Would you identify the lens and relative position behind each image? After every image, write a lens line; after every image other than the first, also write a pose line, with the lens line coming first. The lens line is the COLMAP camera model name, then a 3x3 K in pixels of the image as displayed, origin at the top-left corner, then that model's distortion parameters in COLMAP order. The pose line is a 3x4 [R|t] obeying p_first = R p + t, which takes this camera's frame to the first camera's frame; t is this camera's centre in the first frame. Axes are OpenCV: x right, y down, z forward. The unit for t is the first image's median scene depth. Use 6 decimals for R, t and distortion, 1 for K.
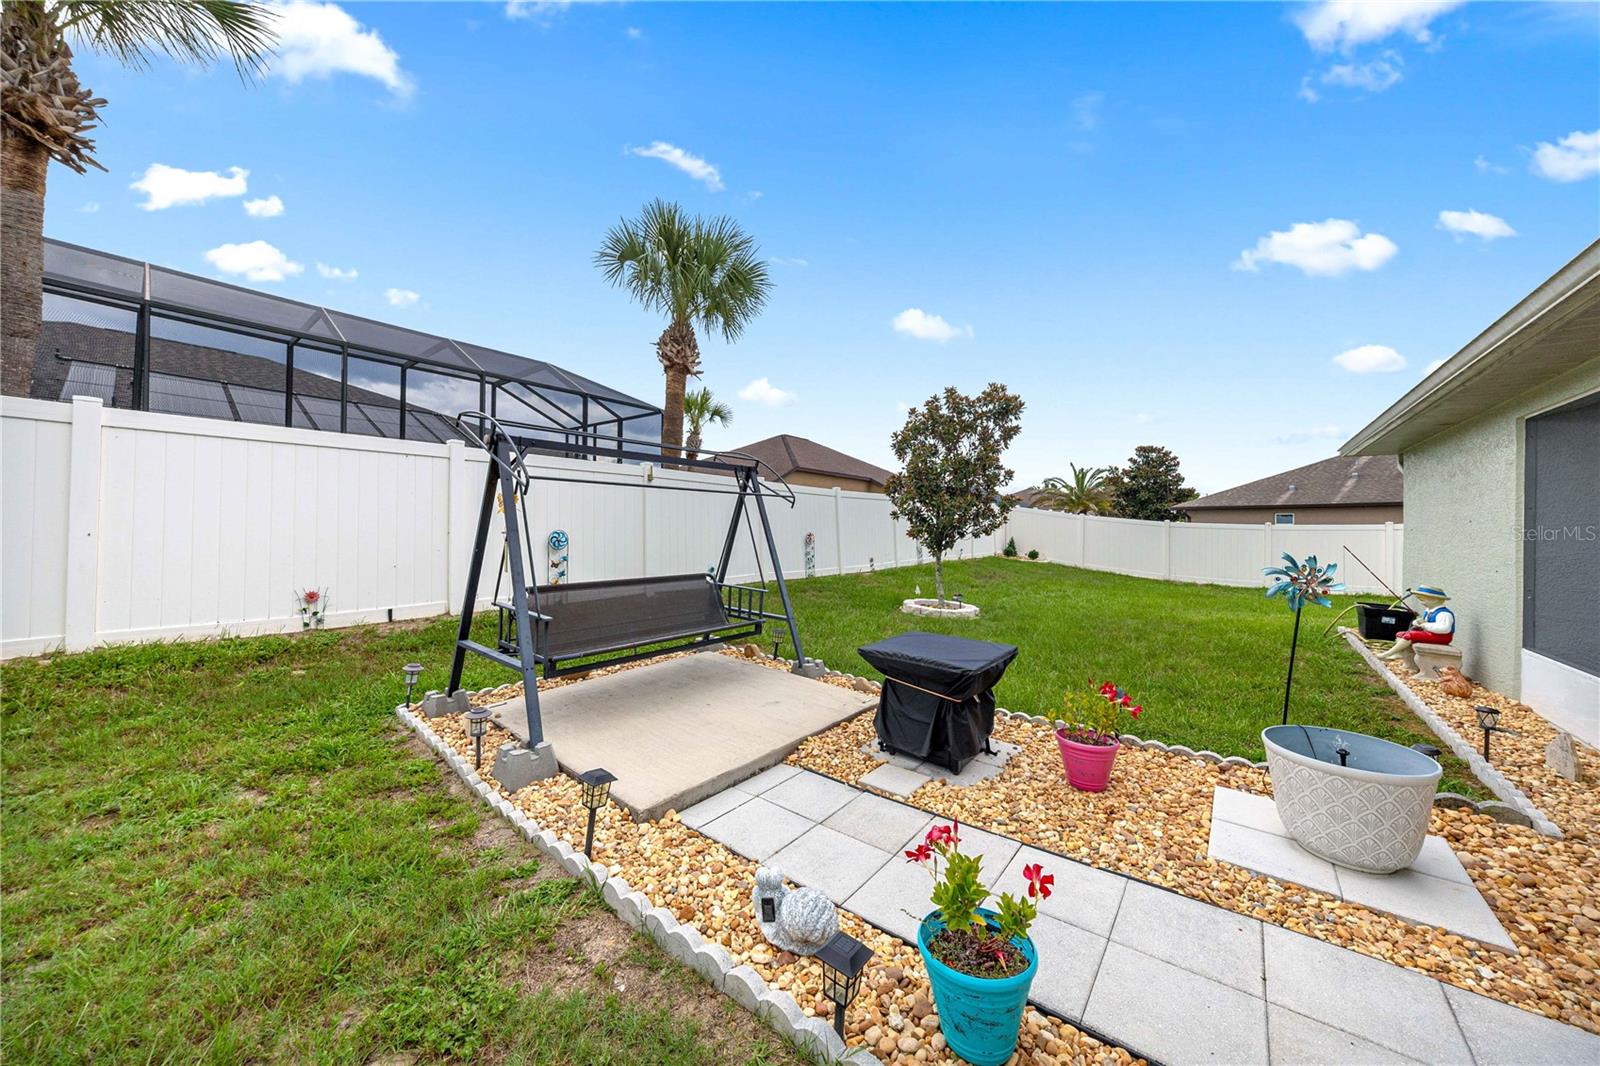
lens RADIAL K [[548.3, 0, 800.0], [0, 548.3, 533.0], [0, 0, 1]] dist [-0.000308, 0.000051]
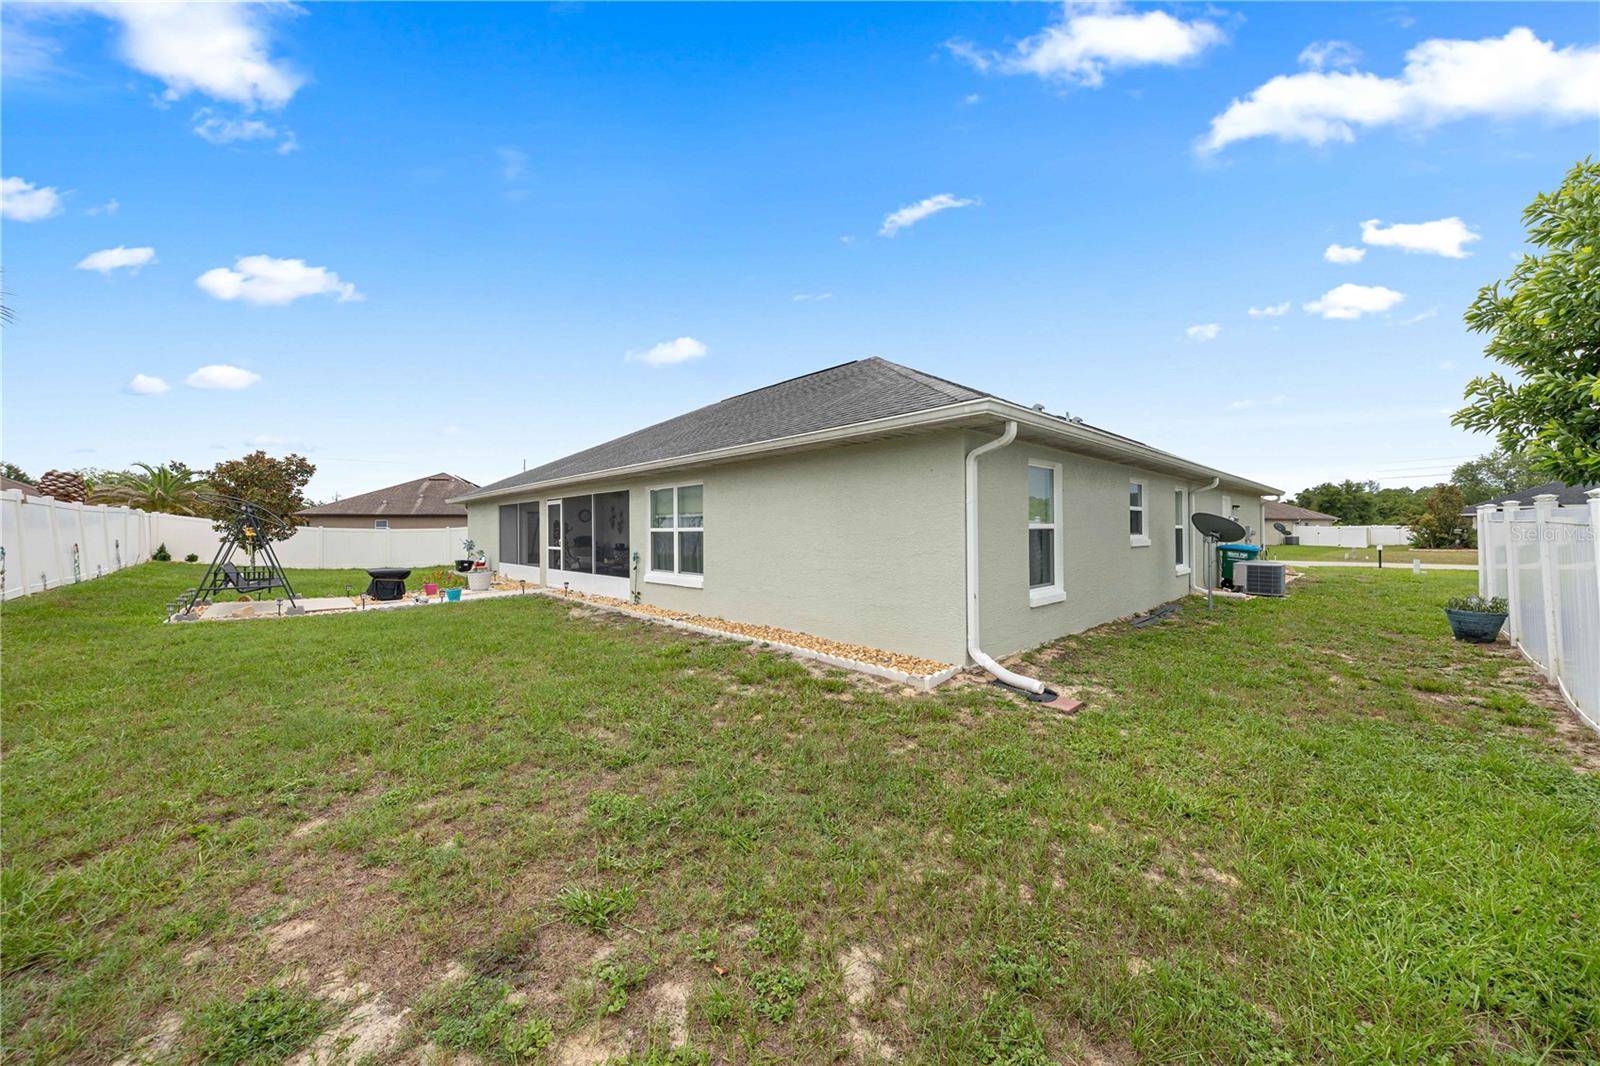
lens RADIAL K [[548.3, 0, 800.0], [0, 548.3, 533.0], [0, 0, 1]] dist [-0.000308, 0.000051]
pose [[0.133702, -0.023208, 0.990750, -0.497700], [0.022268, 0.999544, 0.020409, -0.006032], [-0.990771, 0.019333, 0.134158, -0.361429]]
